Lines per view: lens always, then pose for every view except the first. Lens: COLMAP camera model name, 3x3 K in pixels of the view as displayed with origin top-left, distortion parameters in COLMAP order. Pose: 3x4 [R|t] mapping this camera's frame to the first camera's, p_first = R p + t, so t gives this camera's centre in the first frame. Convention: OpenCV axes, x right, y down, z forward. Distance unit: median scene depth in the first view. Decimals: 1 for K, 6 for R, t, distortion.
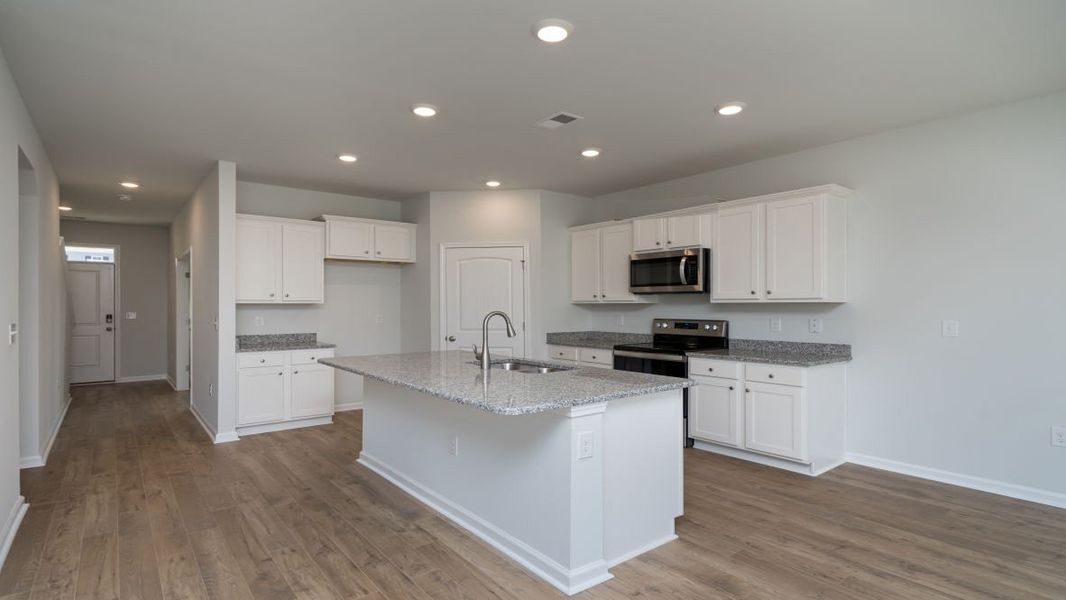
lens RADIAL K [[526.7, 0, 533.0], [0, 526.7, 300.0], [0, 0, 1]] dist [0.001268, 0.000752]
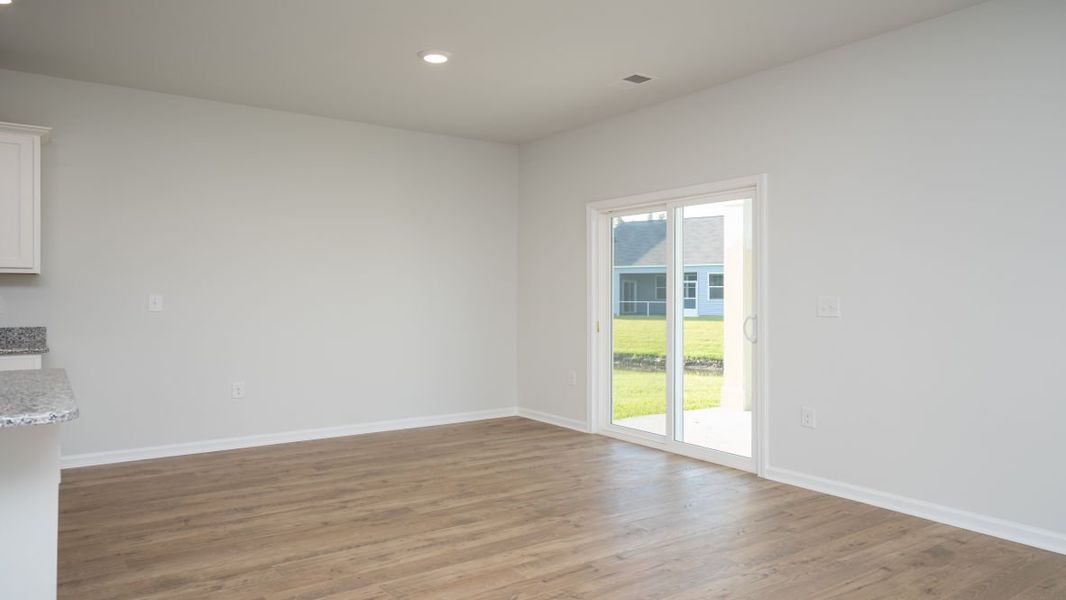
lens RADIAL K [[705.0, 0, 531.3], [0, 705.0, 296.1], [0, 0, 1]] dist [0.001113, 0.001020]
pose [[0.063900, -0.000841, 0.997956, -0.376512], [-0.011797, 0.999929, 0.001598, 0.022887], [-0.997887, -0.011875, 0.063885, 0.155954]]
